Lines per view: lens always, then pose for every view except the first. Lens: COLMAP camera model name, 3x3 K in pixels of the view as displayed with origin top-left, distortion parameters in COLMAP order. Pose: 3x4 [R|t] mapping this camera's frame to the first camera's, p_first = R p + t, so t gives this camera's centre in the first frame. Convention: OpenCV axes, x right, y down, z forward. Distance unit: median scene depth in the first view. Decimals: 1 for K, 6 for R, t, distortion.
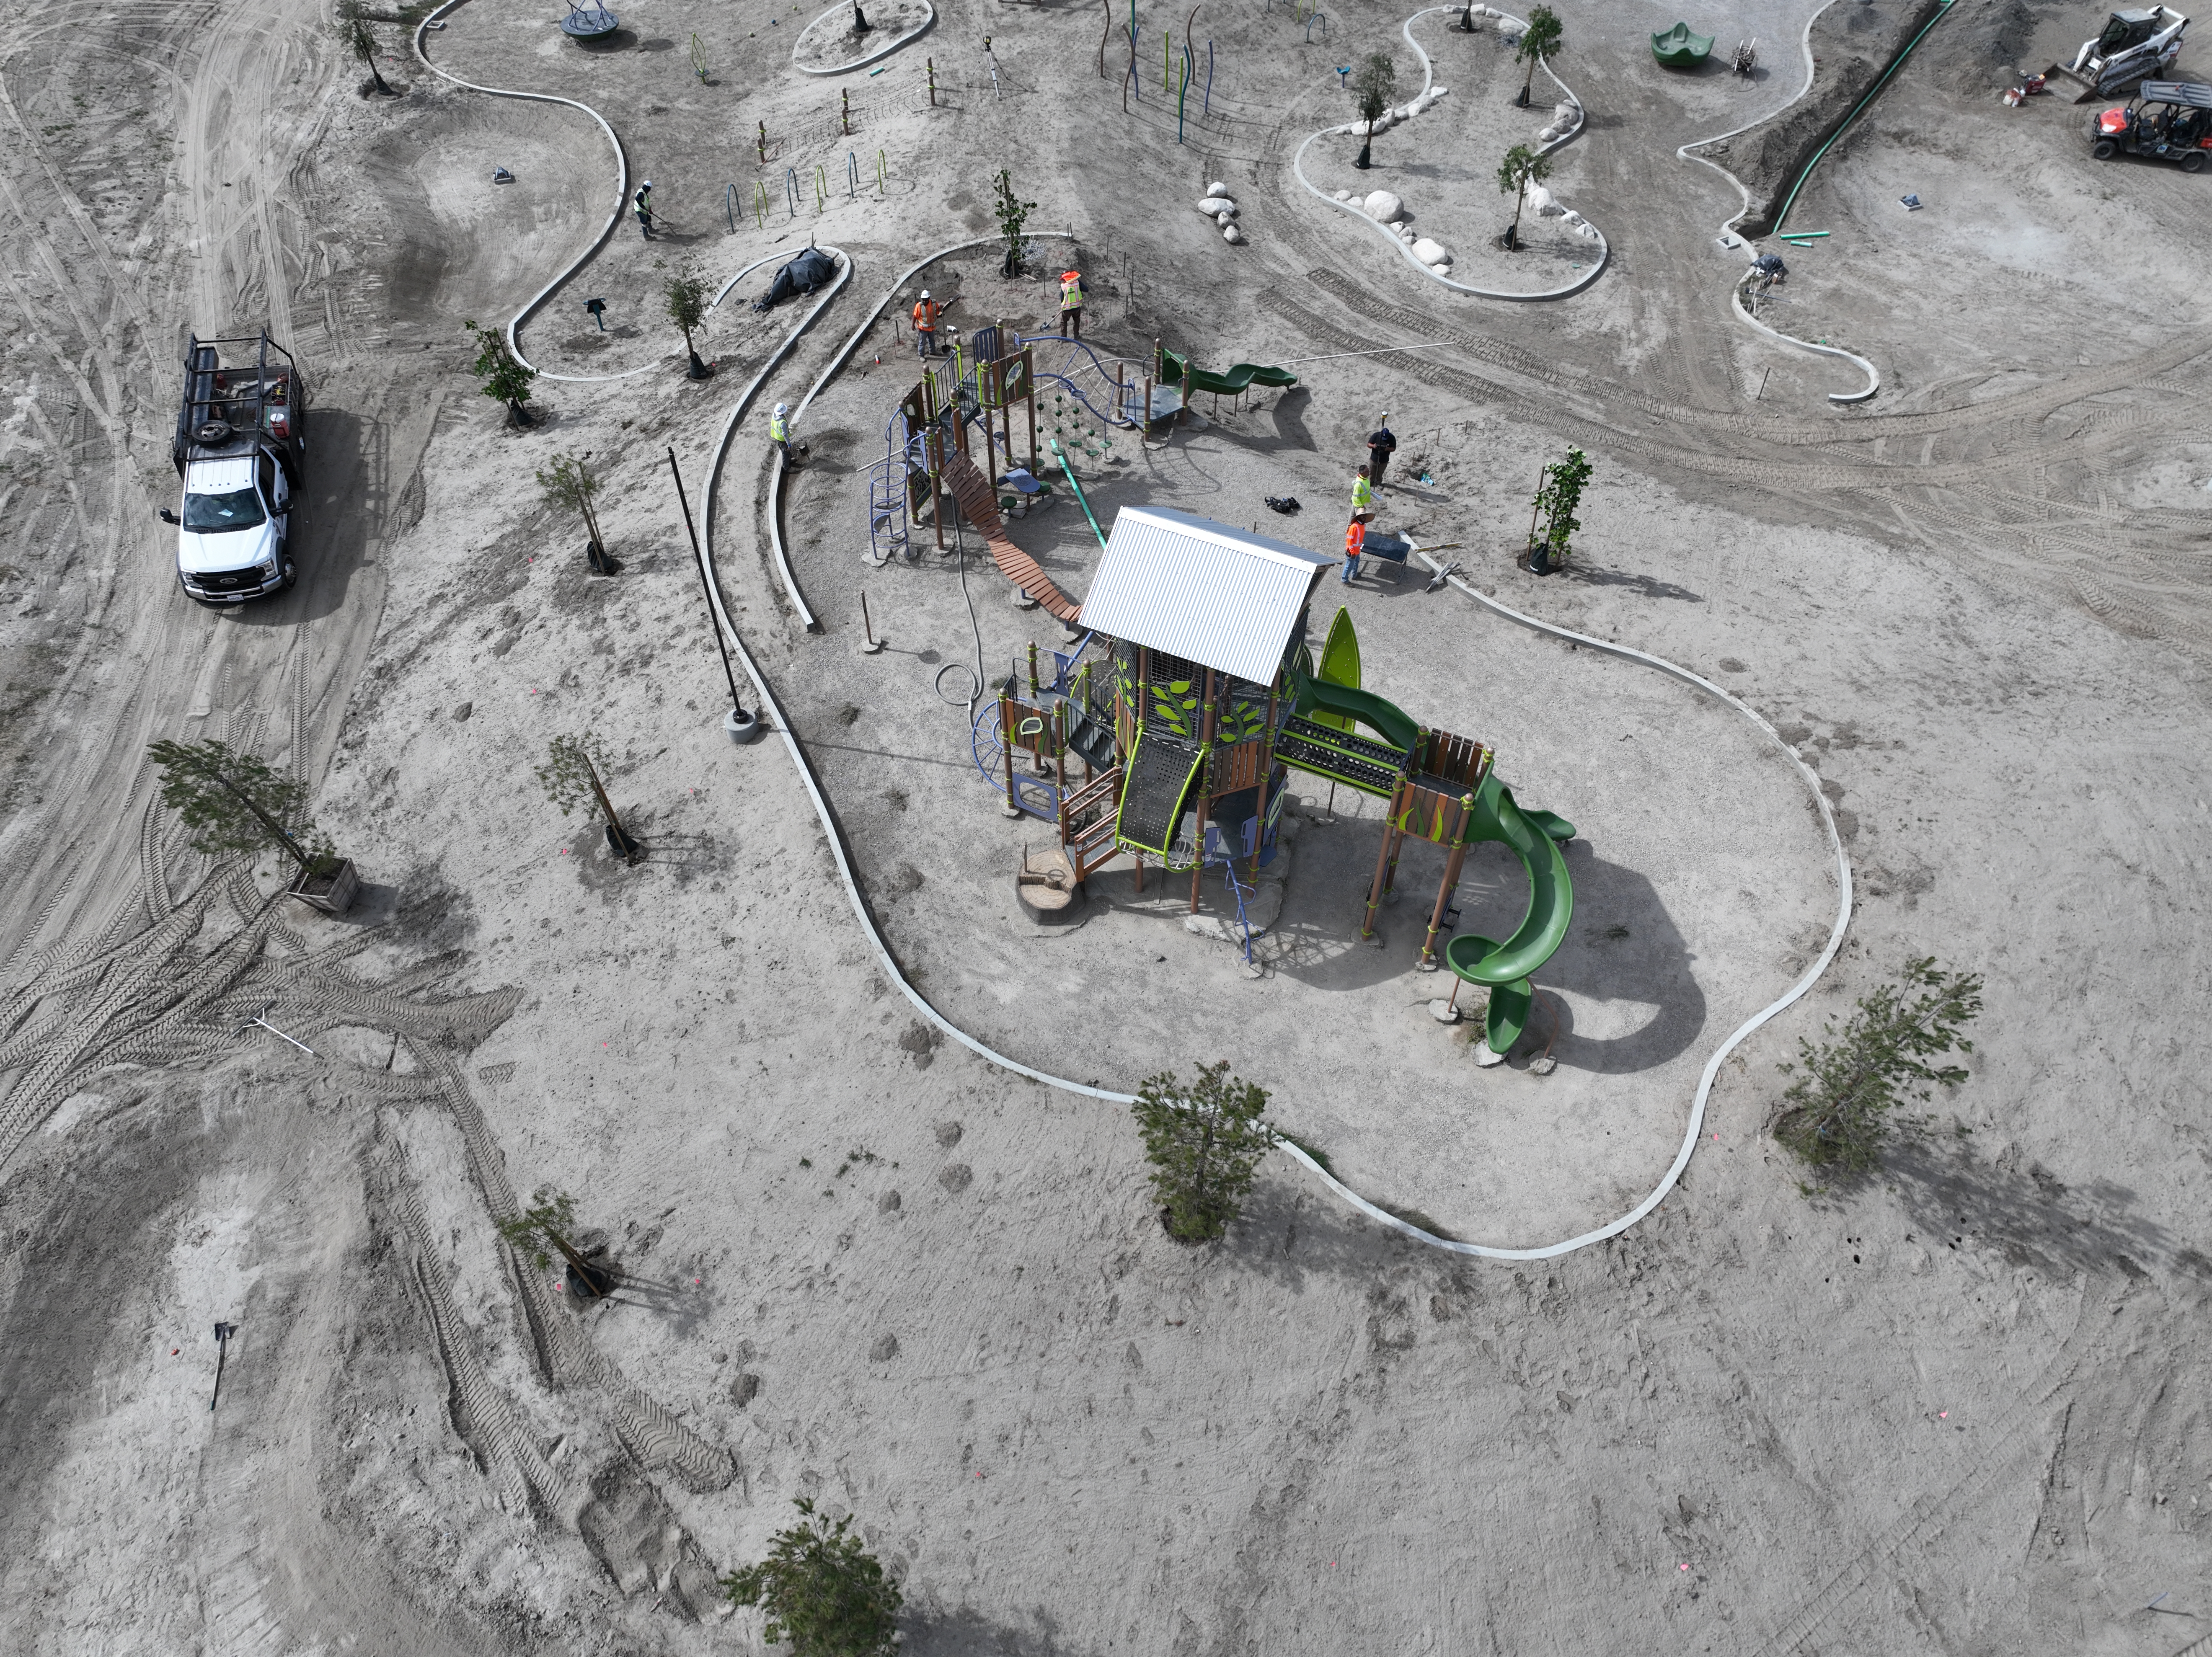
lens RADIAL K [[1551.0, 0, 1099.3], [0, 1551.0, 824.3], [0, 0, 1]] dist [0.001864, 0.017395]
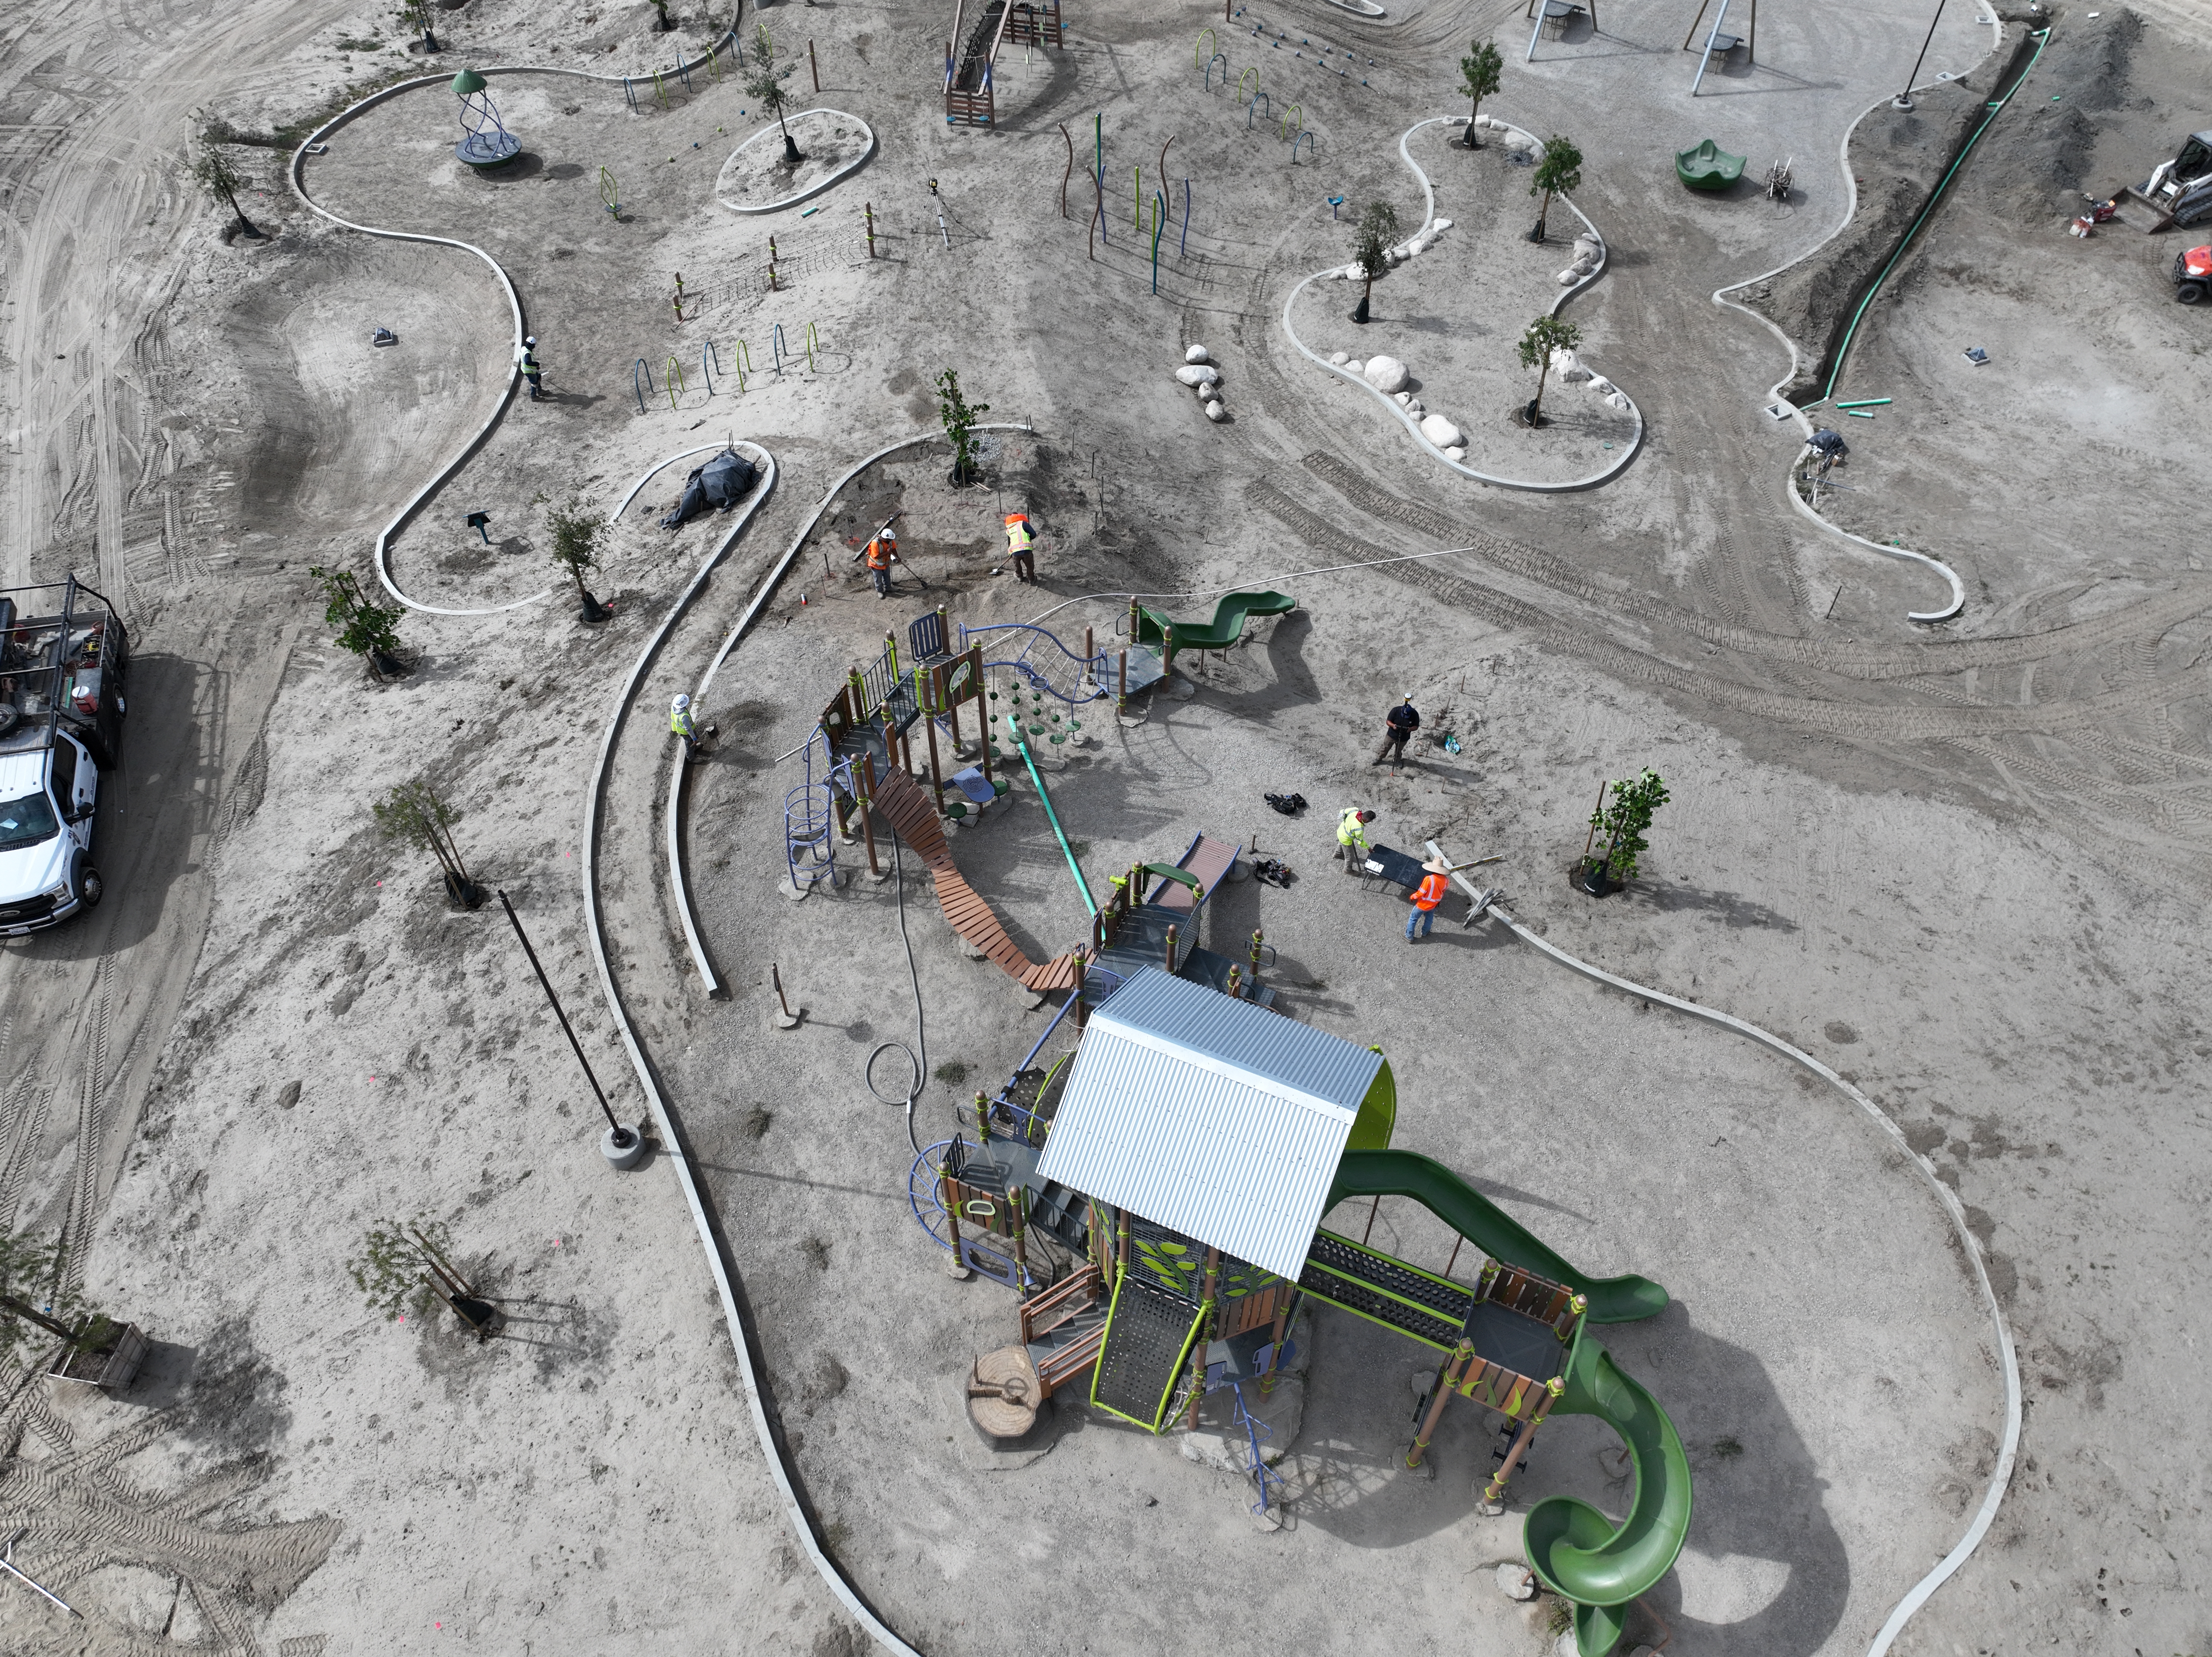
lens RADIAL K [[1551.0, 0, 1102.5], [0, 1551.0, 825.1], [0, 0, 1]] dist [0.001864, 0.017395]
pose [[0.999766, -0.015238, 0.015339, 0.006685], [0.015218, 0.999883, 0.001440, -0.202708], [-0.015359, -0.001206, 0.999881, 0.171767]]
